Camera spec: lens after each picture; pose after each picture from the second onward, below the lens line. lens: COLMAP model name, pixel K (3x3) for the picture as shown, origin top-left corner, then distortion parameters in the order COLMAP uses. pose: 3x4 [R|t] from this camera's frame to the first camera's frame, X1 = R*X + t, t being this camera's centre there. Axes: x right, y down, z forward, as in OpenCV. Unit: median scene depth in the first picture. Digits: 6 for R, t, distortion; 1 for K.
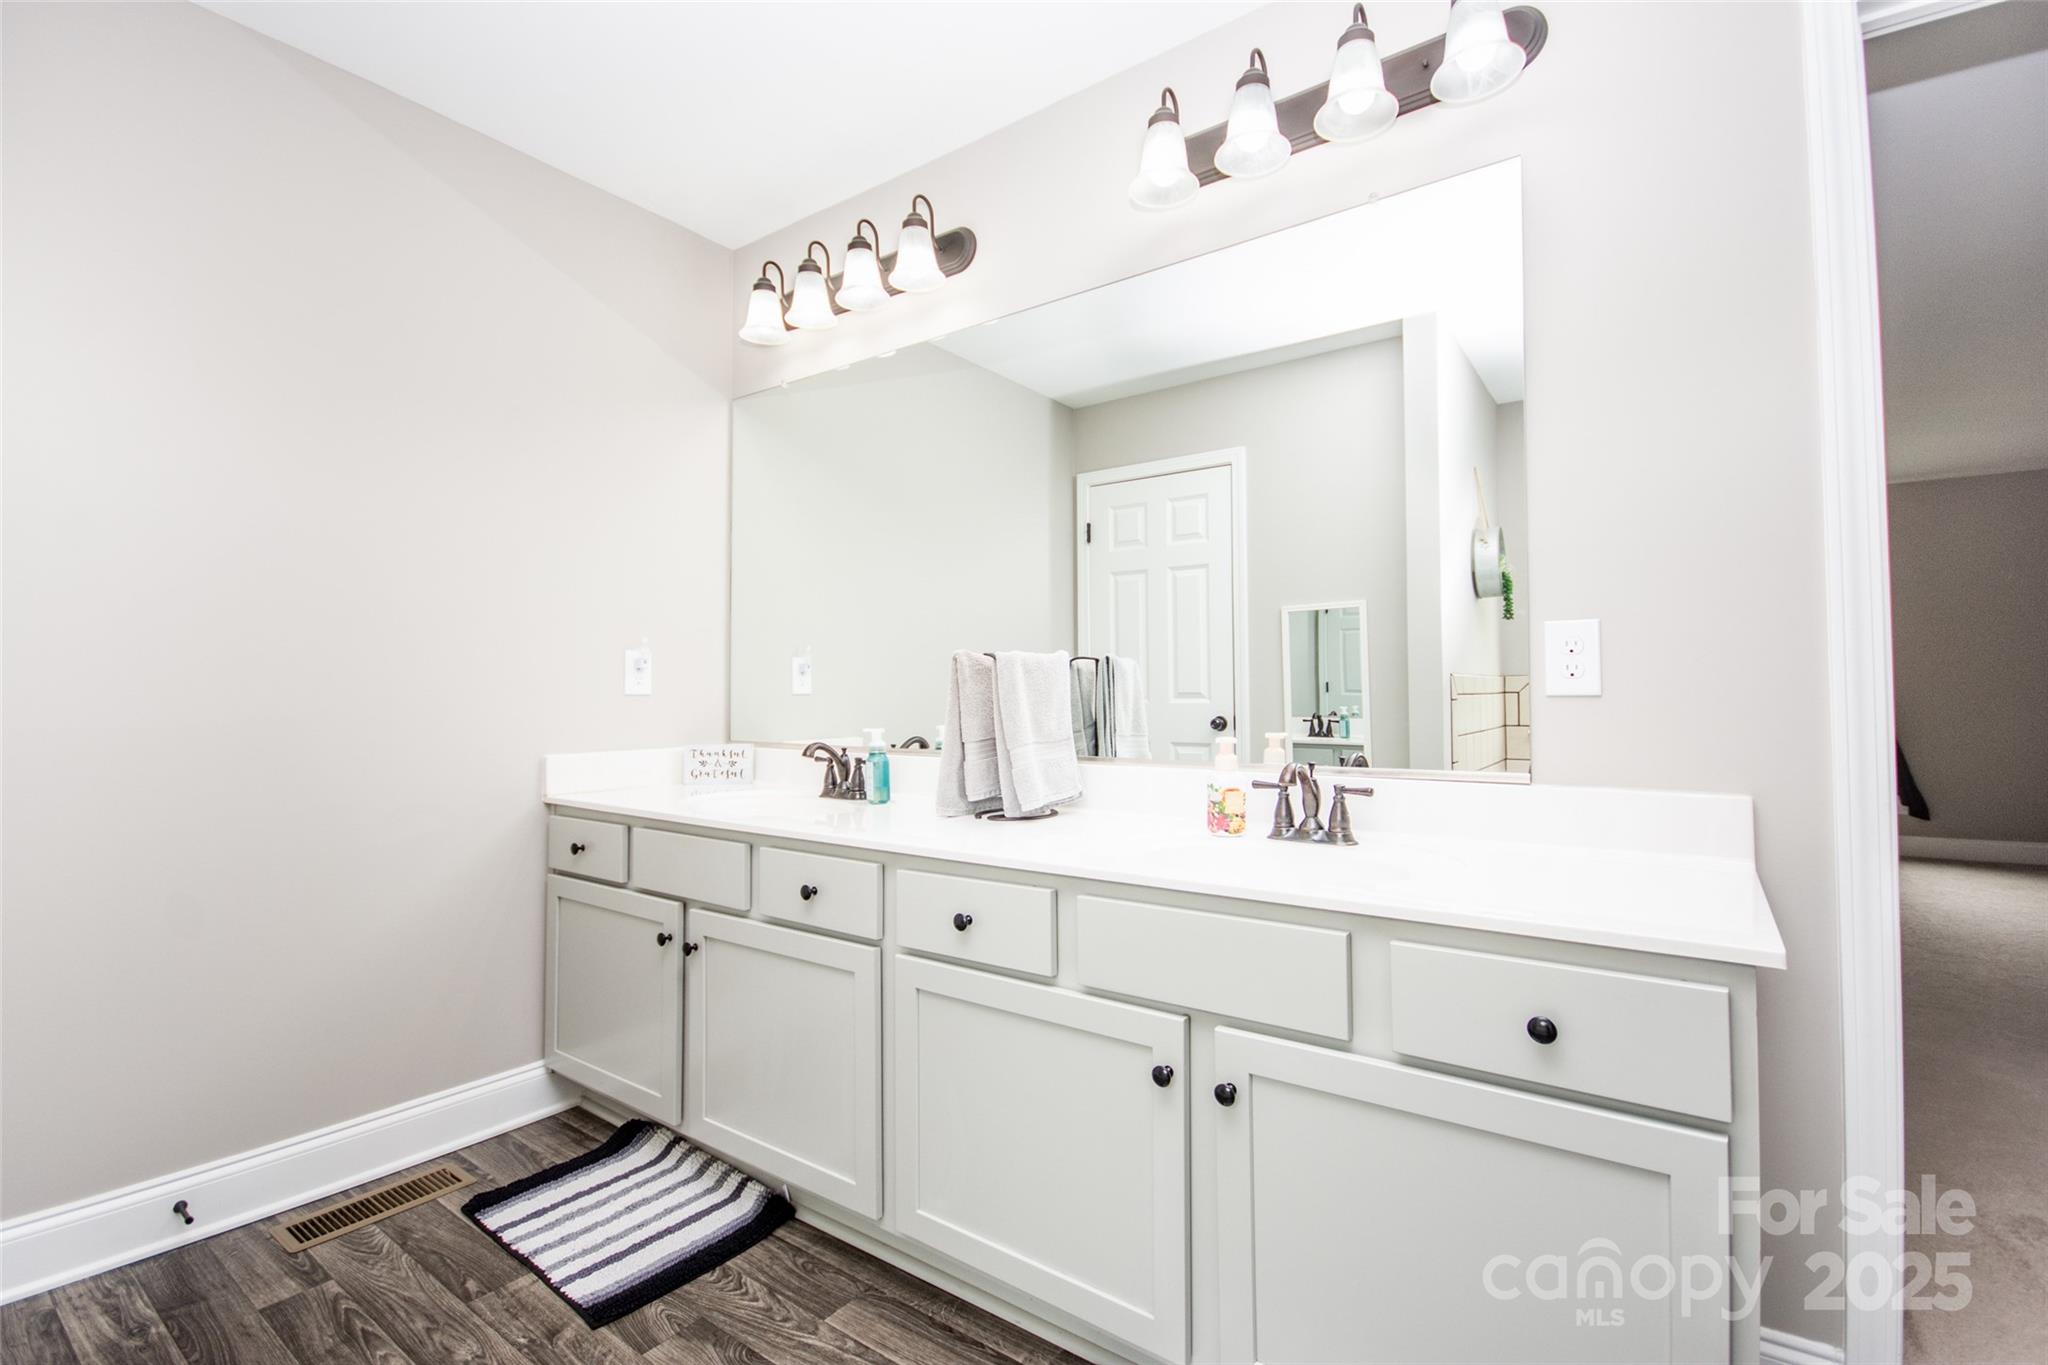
lens RADIAL K [[924.4, 0, 1027.8], [0, 924.4, 672.3], [0, 0, 1]] dist [-0.003843, -0.002411]
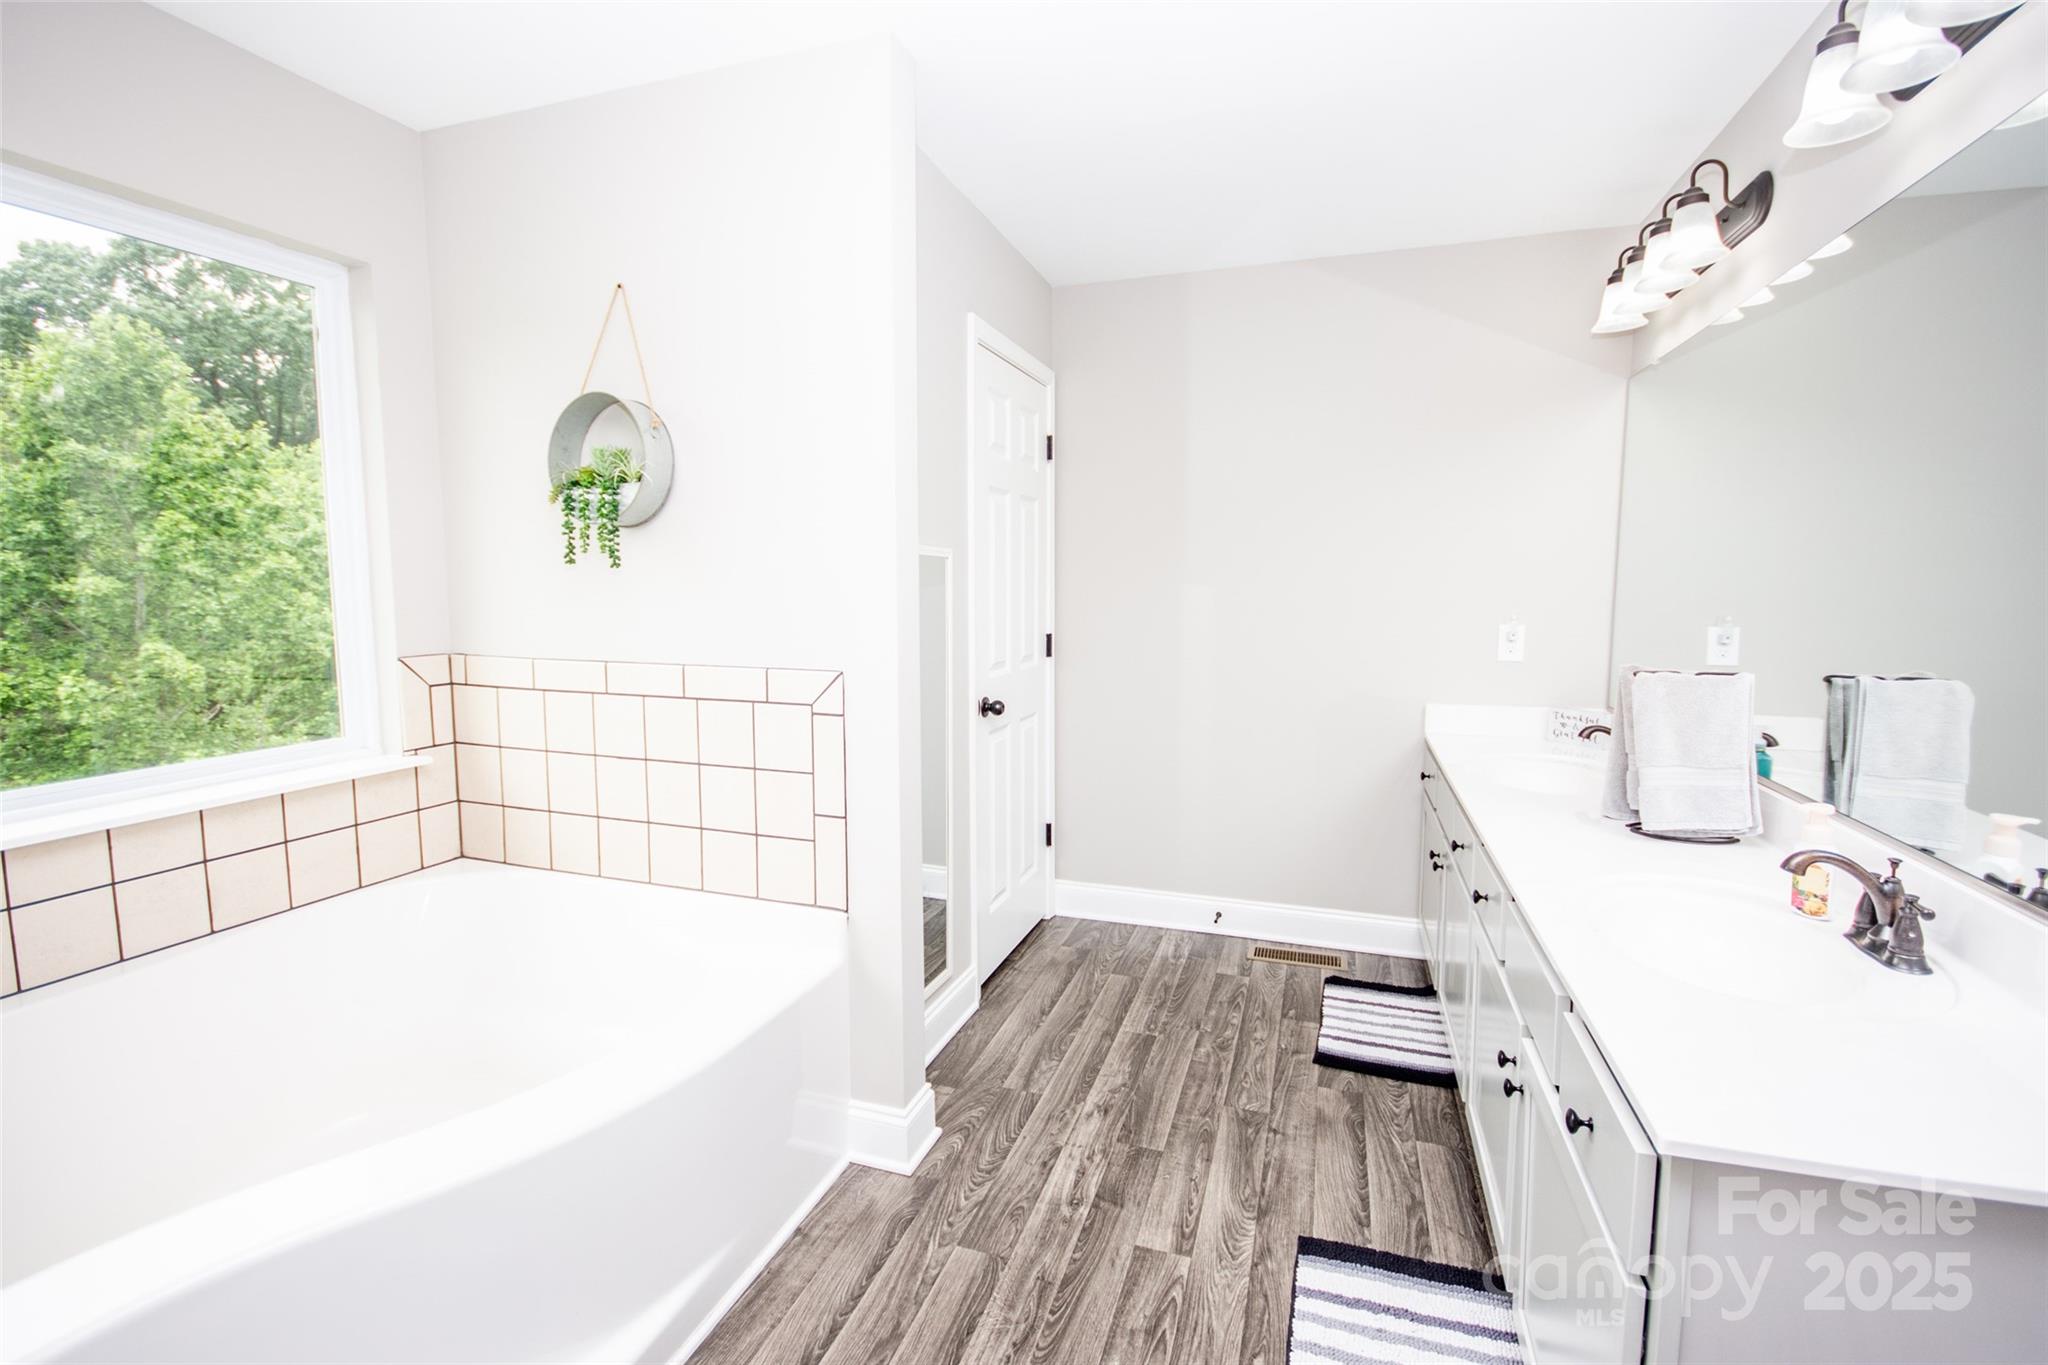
lens RADIAL K [[924.4, 0, 1011.5], [0, 924.4, 674.9], [0, 0, 1]] dist [-0.003843, -0.002411]
pose [[0.293267, 0.103555, -0.950406, 0.759221], [0.025756, 0.992900, 0.116133, -0.162071], [0.955684, -0.058537, 0.288517, 0.036350]]
